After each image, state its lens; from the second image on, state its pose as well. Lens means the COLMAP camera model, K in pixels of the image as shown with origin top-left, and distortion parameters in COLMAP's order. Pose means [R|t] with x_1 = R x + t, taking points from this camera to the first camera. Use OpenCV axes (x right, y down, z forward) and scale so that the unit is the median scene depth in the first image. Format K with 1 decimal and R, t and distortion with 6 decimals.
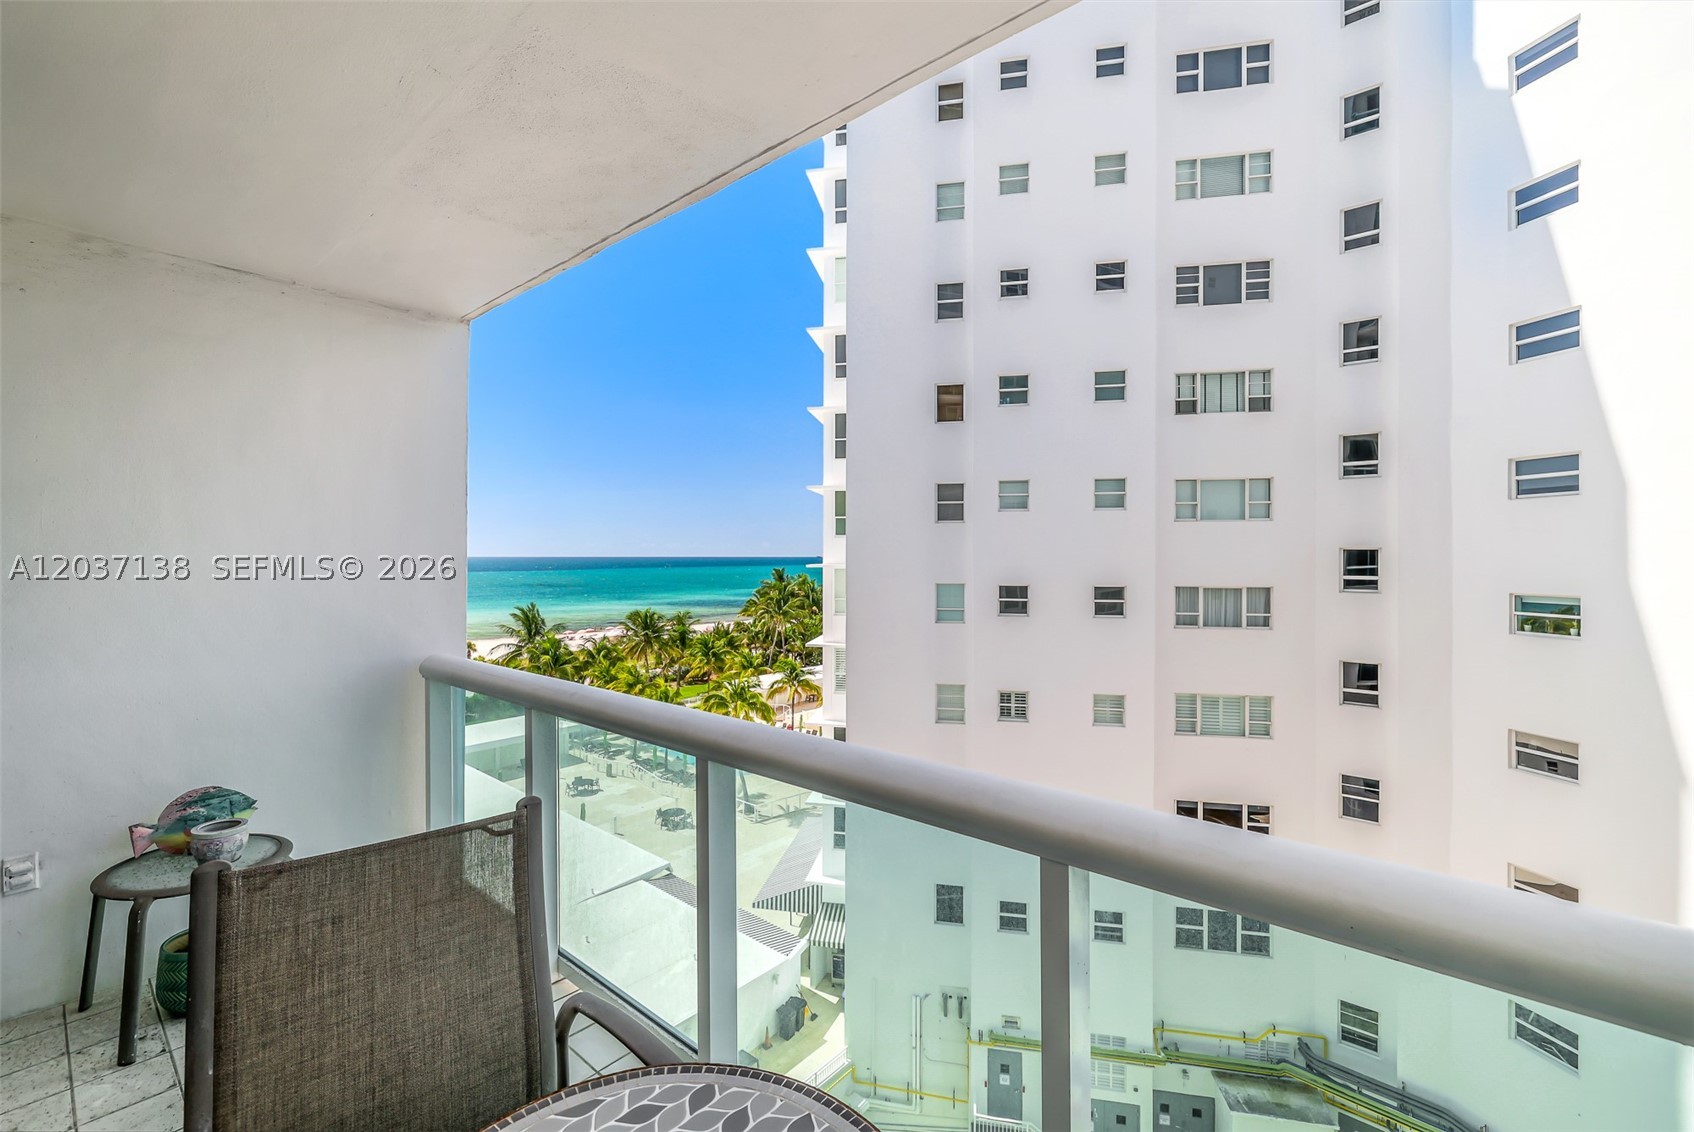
lens RADIAL K [[716.4, 0, 816.8], [0, 716.4, 559.3], [0, 0, 1]] dist [0.000376, -0.000152]
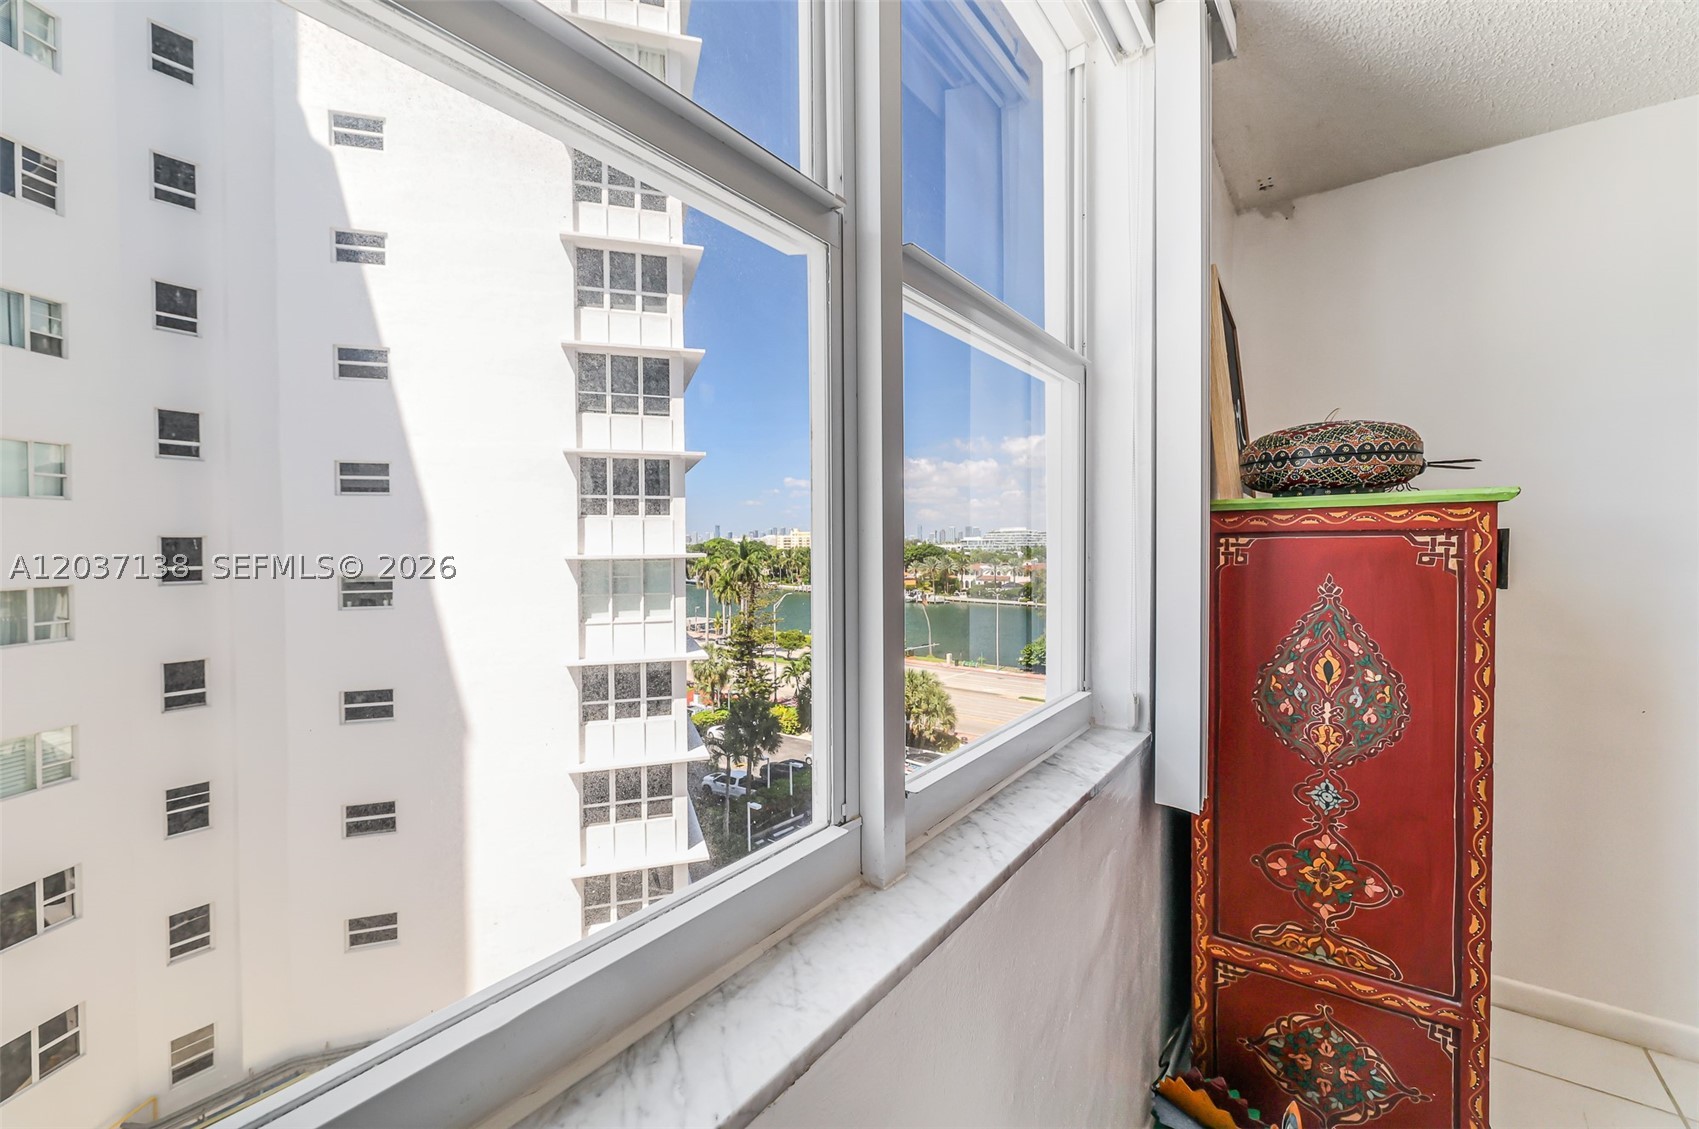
lens RADIAL K [[718.5, 0, 826.9], [0, 718.5, 559.2], [0, 0, 1]] dist [0.000376, -0.000152]
pose [[-0.087199, -0.023016, 0.995925, -0.190887], [0.011917, 0.999637, 0.024146, 0.001439], [-0.996120, 0.013974, -0.086893, 0.219844]]
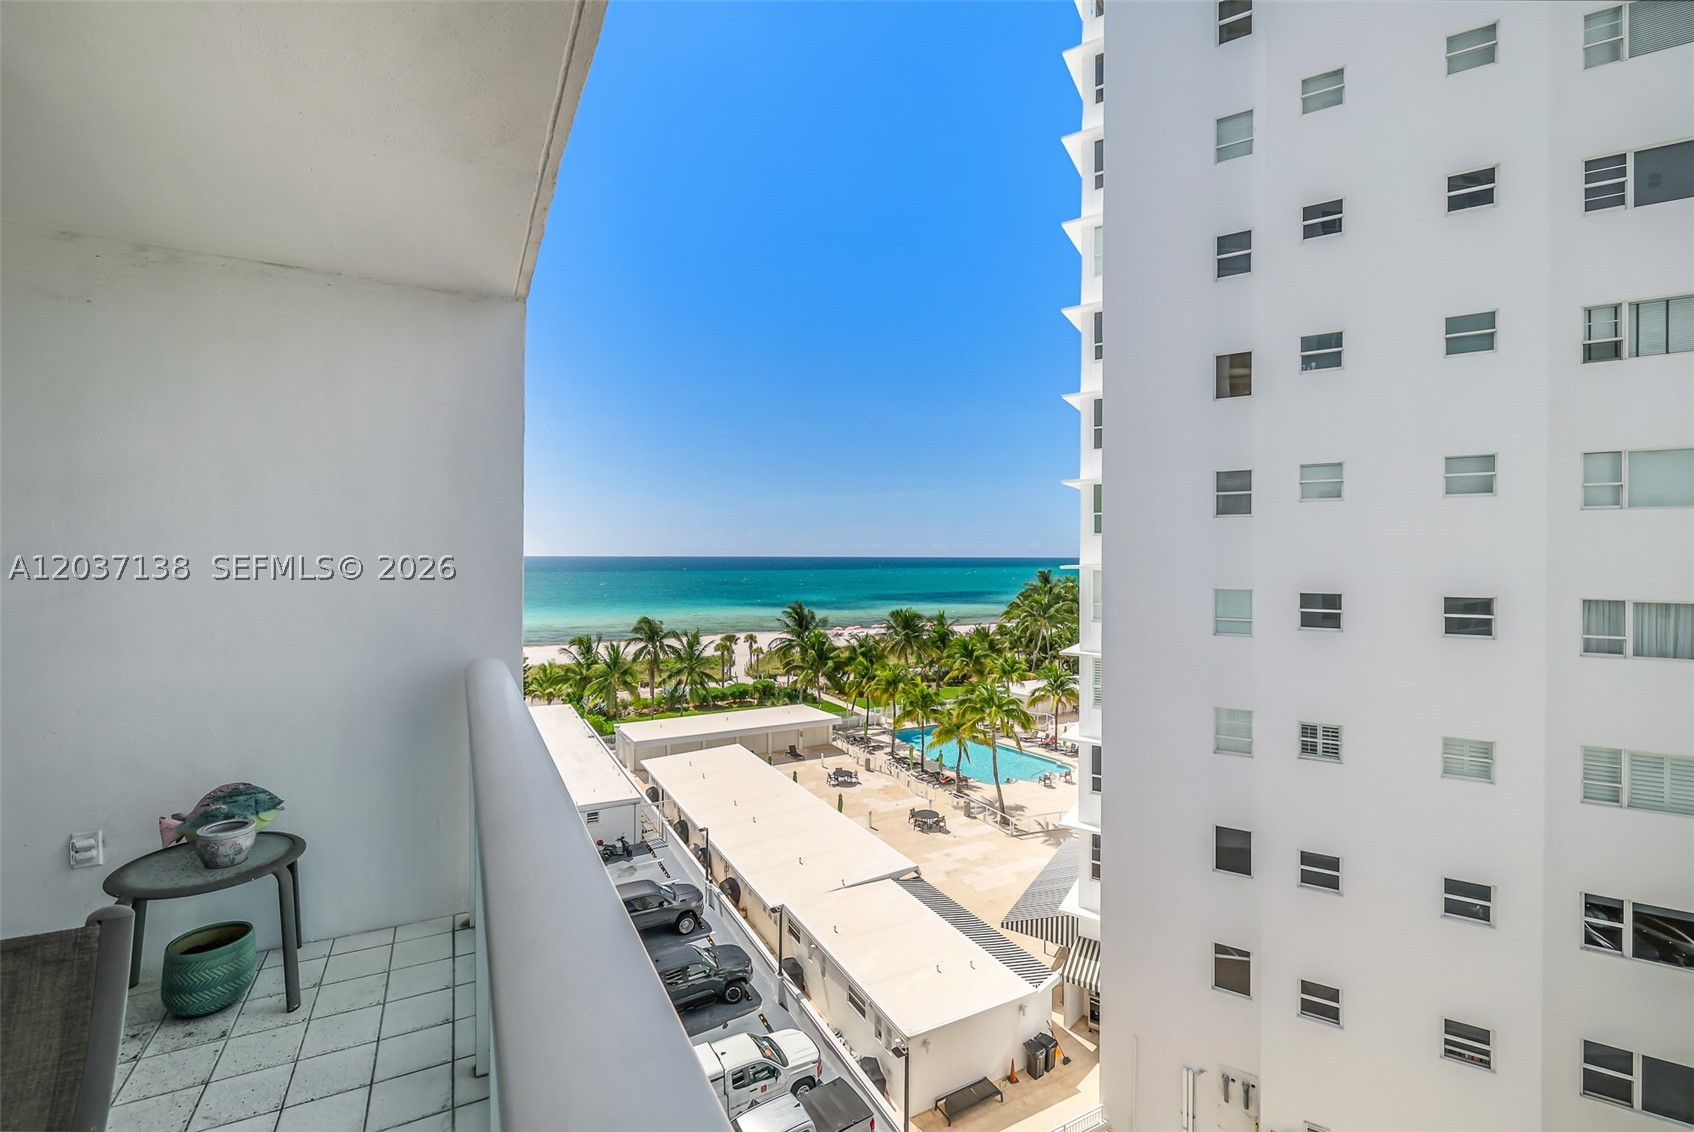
lens RADIAL K [[716.4, 0, 819.8], [0, 716.4, 557.9], [0, 0, 1]] dist [0.000376, -0.000152]
pose [[0.935377, 0.002699, -0.353641, 0.032452], [-0.003638, 0.999991, -0.001989, 0.000395], [0.353632, 0.003147, 0.935379, 0.044045]]
